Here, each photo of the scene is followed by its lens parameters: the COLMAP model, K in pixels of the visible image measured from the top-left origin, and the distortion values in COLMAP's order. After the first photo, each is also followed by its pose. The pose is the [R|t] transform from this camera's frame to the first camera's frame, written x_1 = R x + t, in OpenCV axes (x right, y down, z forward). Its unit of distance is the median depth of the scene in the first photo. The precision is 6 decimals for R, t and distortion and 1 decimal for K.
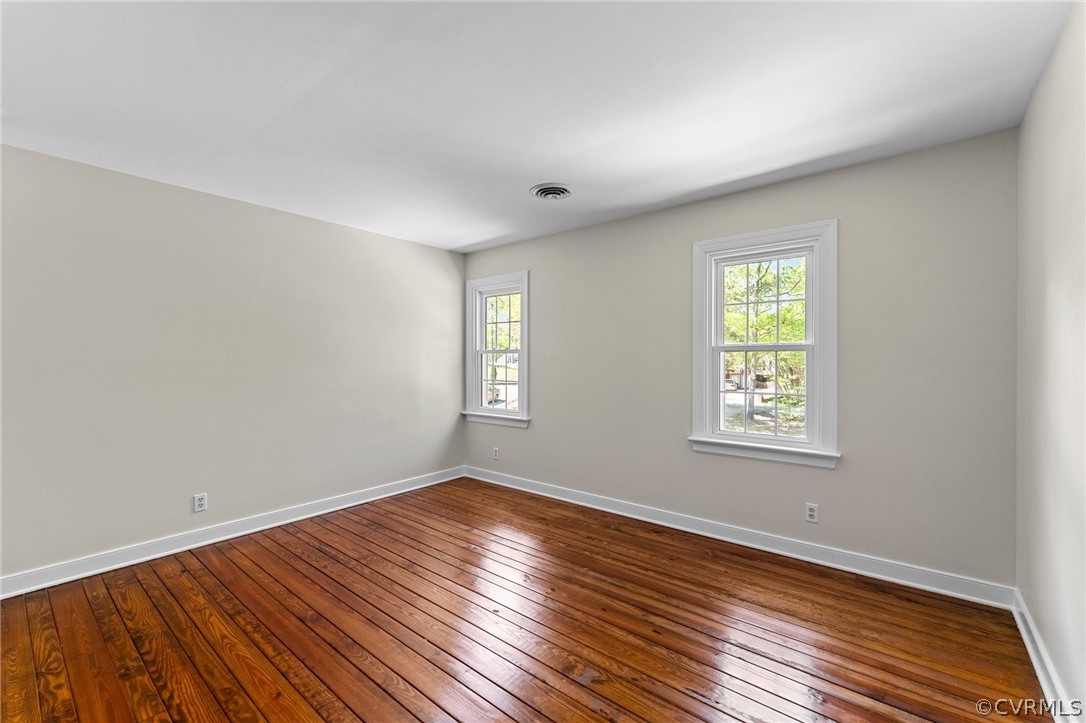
lens RADIAL K [[442.5, 0, 543.0], [0, 442.5, 350.7], [0, 0, 1]] dist [0.001820, -0.000084]
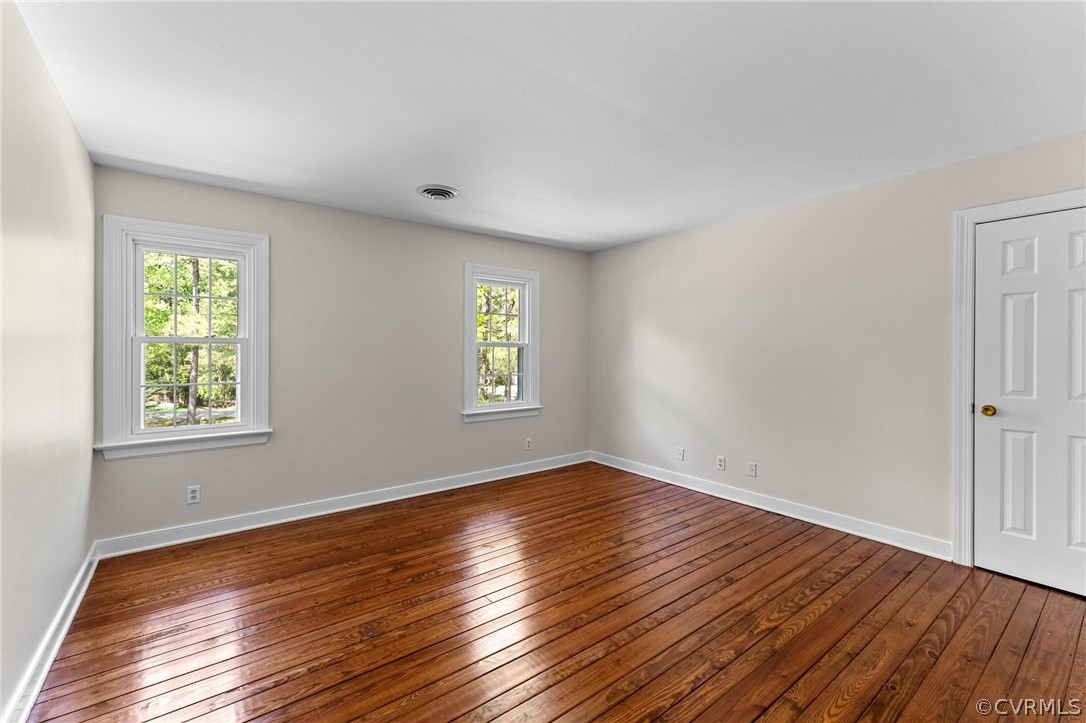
lens RADIAL K [[439.5, 0, 542.5], [0, 439.5, 339.3], [0, 0, 1]] dist [0.000999, -0.000053]
pose [[0.250928, 0.029723, 0.967549, -0.858197], [-0.019921, 0.999475, -0.025537, 0.009806], [-0.967801, -0.012867, 0.251388, 0.461837]]
